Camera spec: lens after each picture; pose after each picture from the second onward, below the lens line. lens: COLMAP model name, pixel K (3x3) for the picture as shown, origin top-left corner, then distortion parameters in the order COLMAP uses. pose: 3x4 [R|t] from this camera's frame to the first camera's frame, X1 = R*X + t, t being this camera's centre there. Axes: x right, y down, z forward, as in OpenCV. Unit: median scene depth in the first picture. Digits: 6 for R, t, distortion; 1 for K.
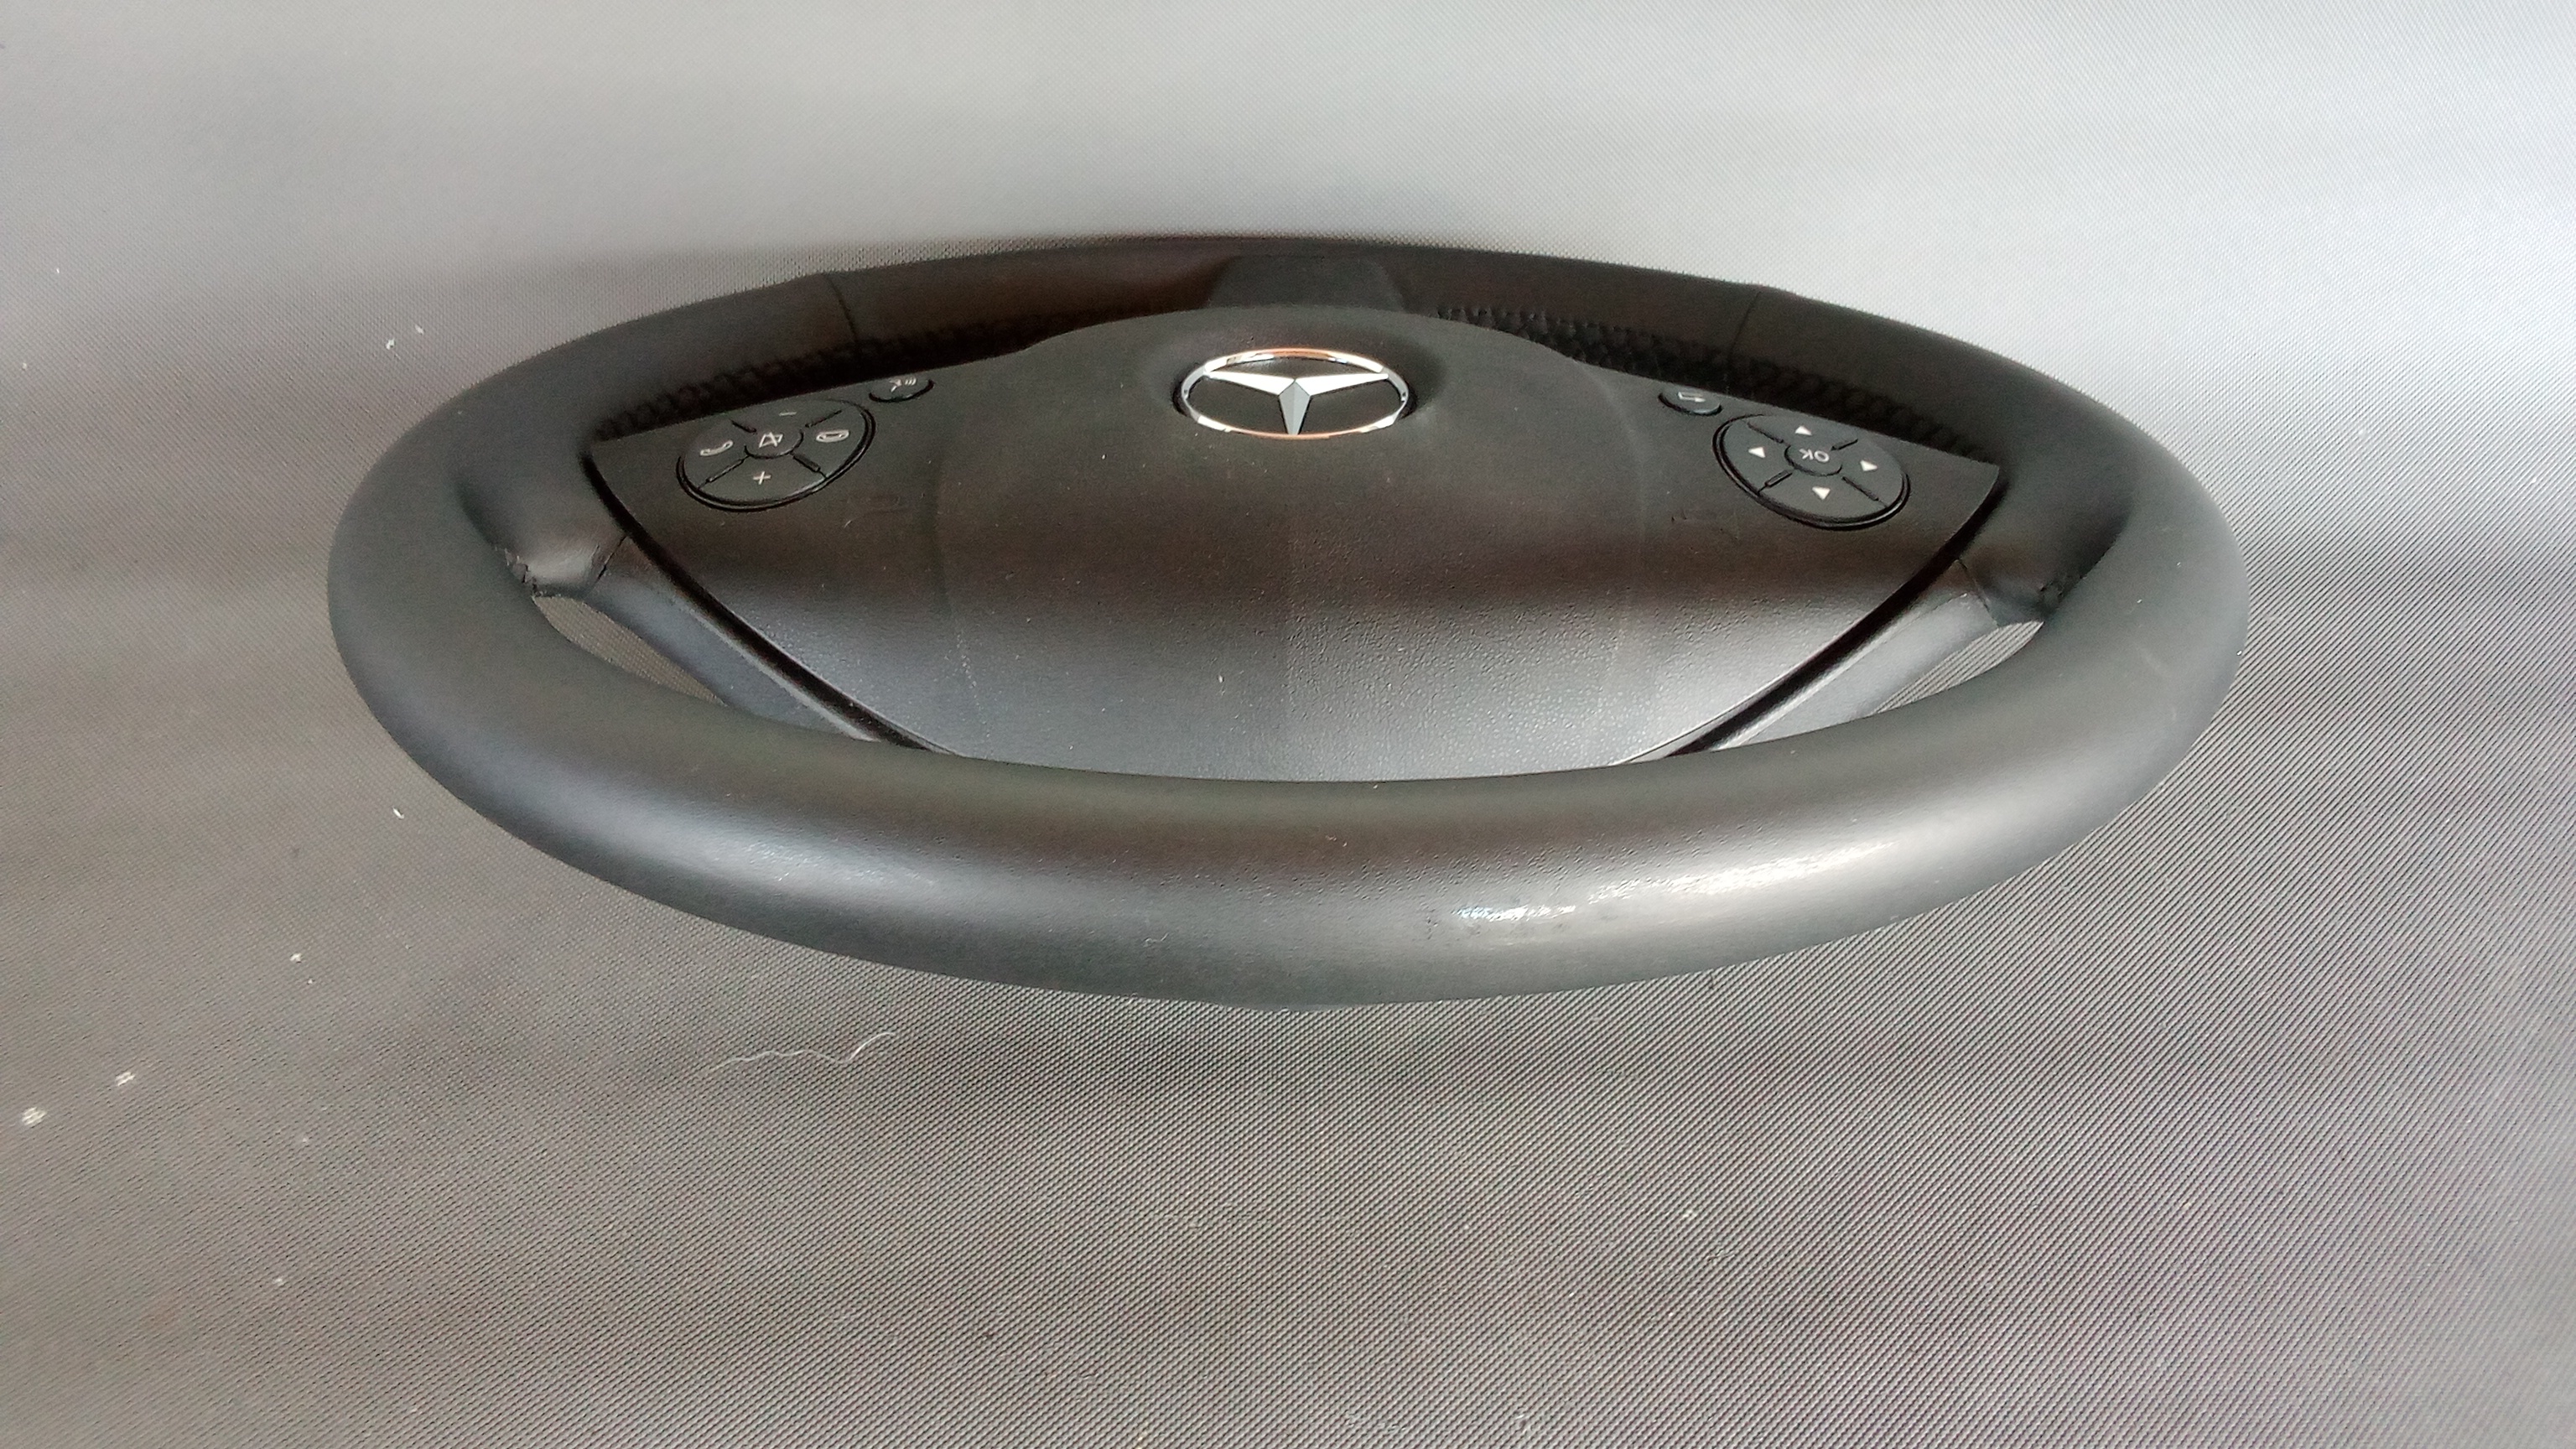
lens RADIAL K [[2018.3, 0, 1308.9], [0, 2018.3, 709.5], [0, 0, 1]] dist [0.046496, -0.093116]
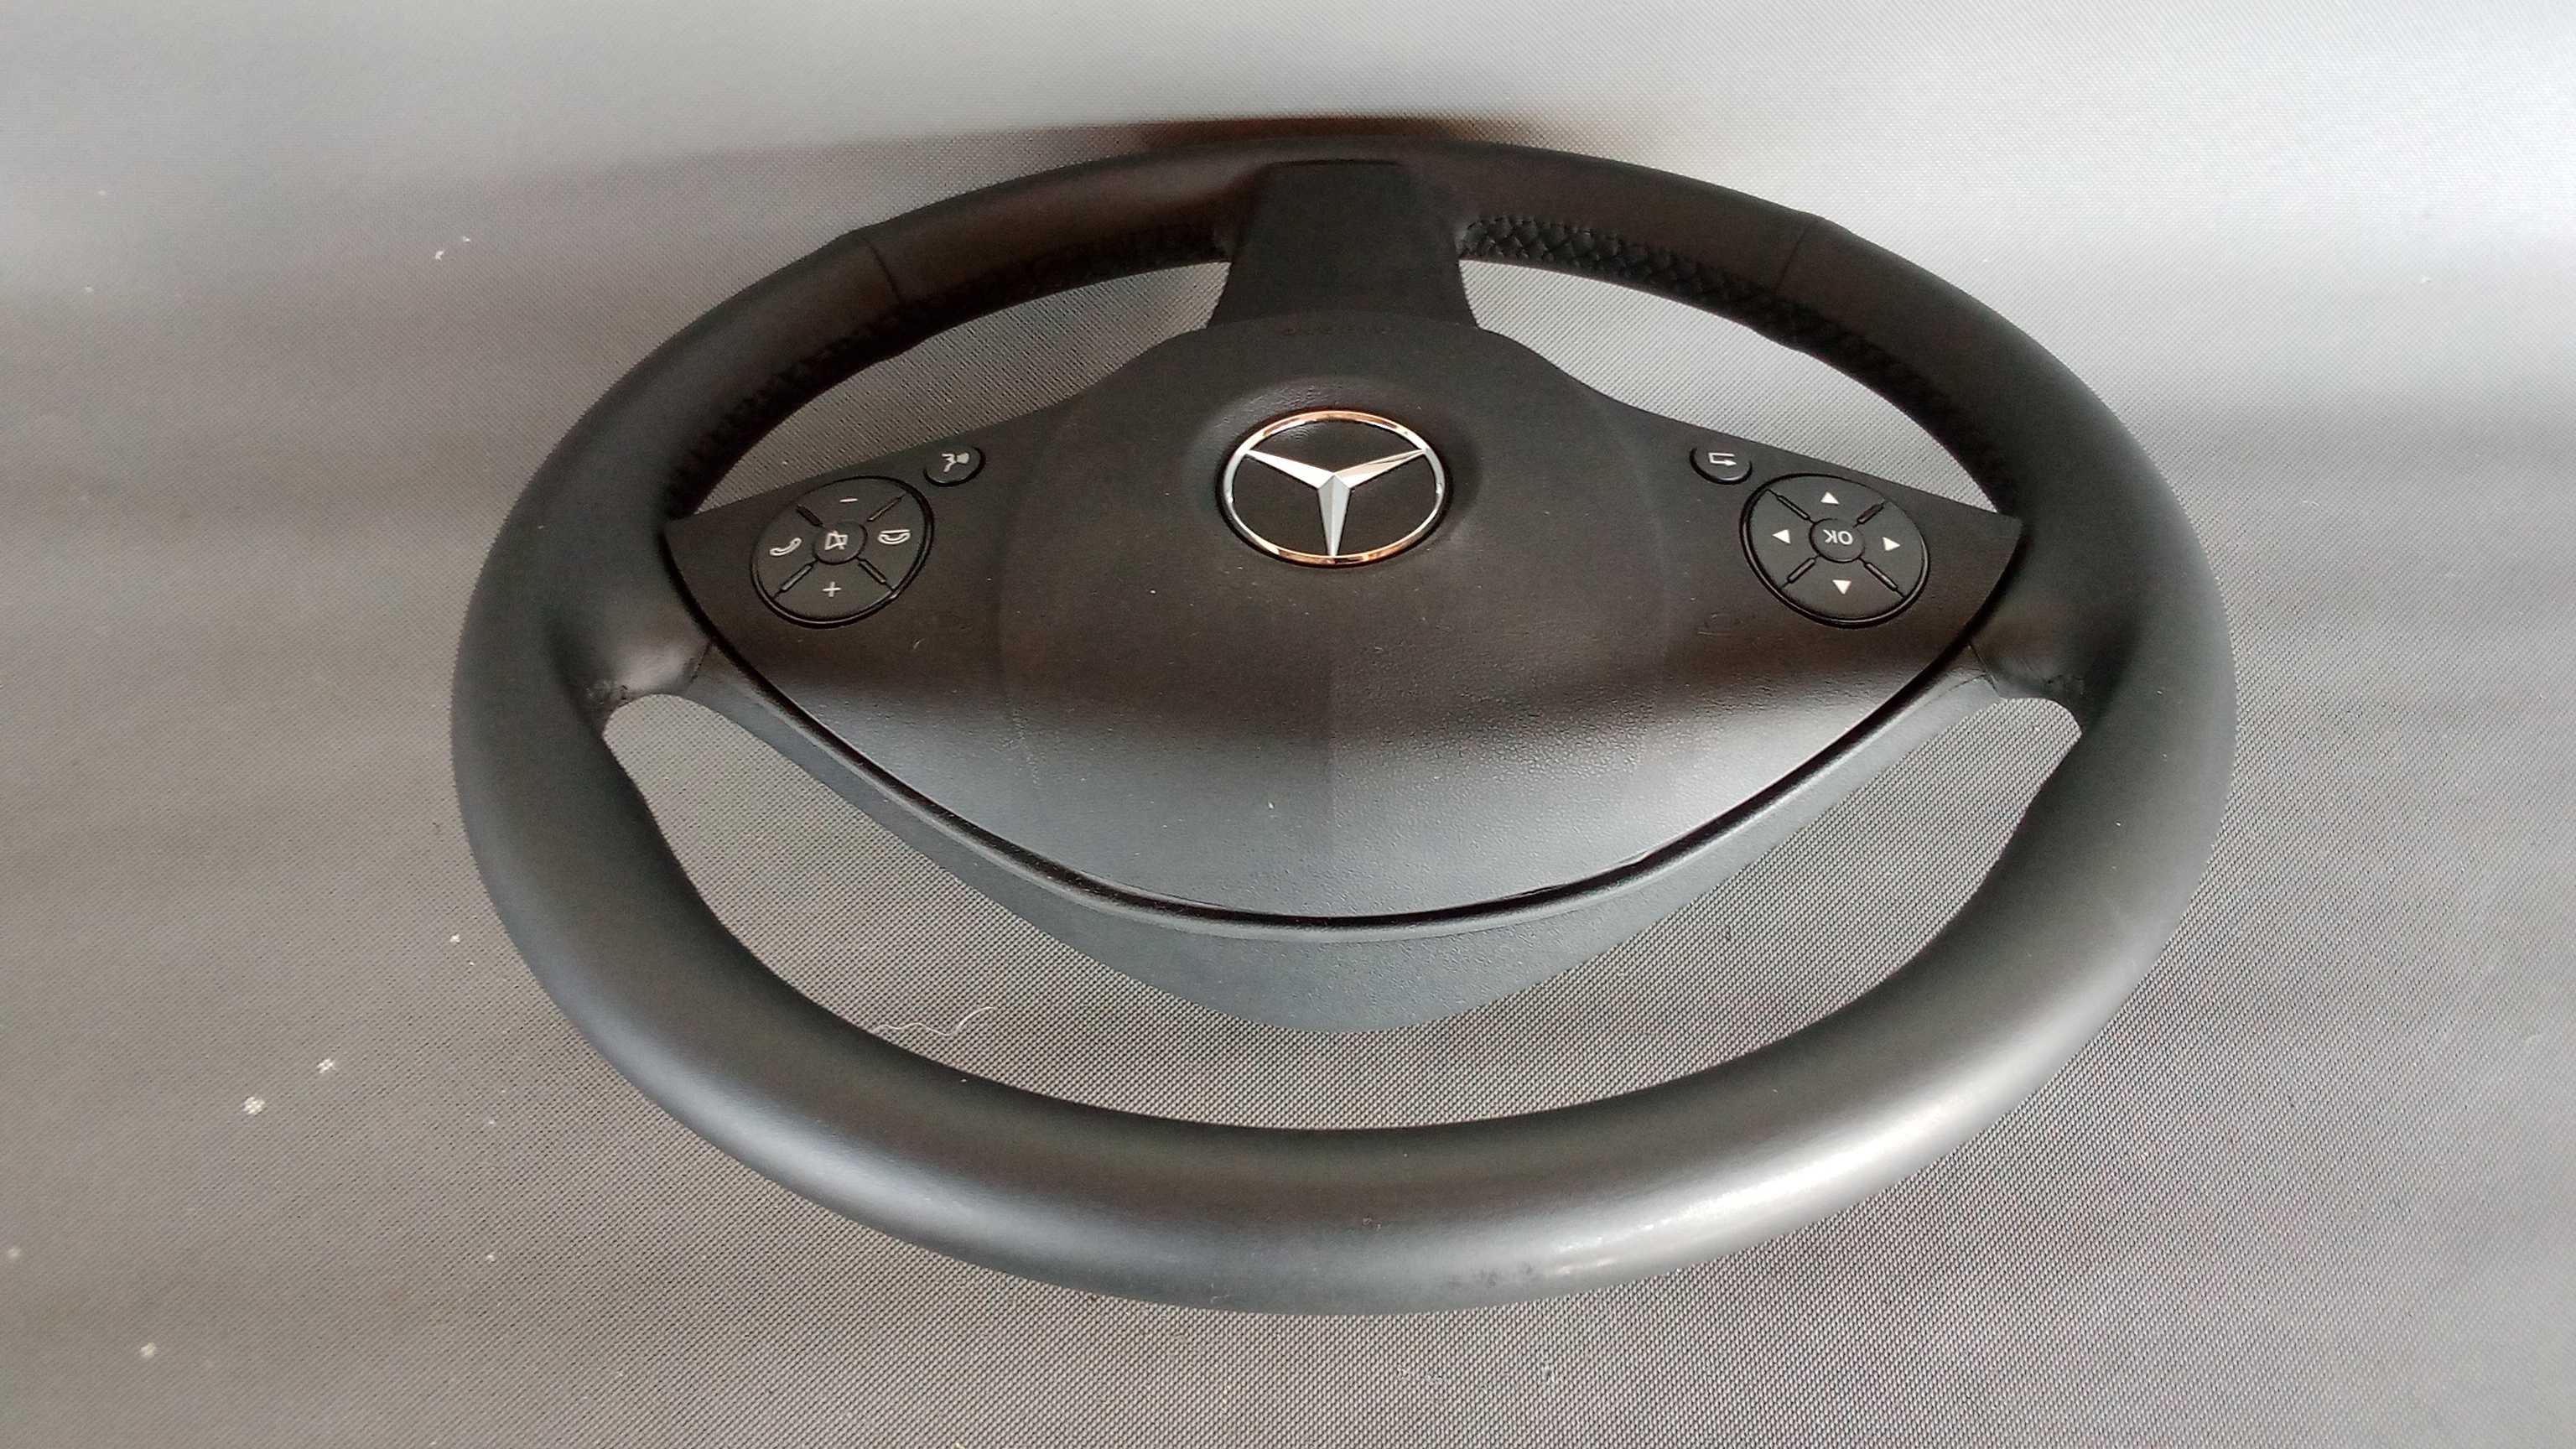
lens RADIAL K [[2018.3, 0, 1308.9], [0, 2018.3, 709.5], [0, 0, 1]] dist [0.046496, -0.093116]
pose [[0.999157, -0.018329, -0.036739, 0.015960], [0.028106, 0.957628, 0.286635, -0.342329], [0.029928, -0.287426, 0.957335, -0.022312]]
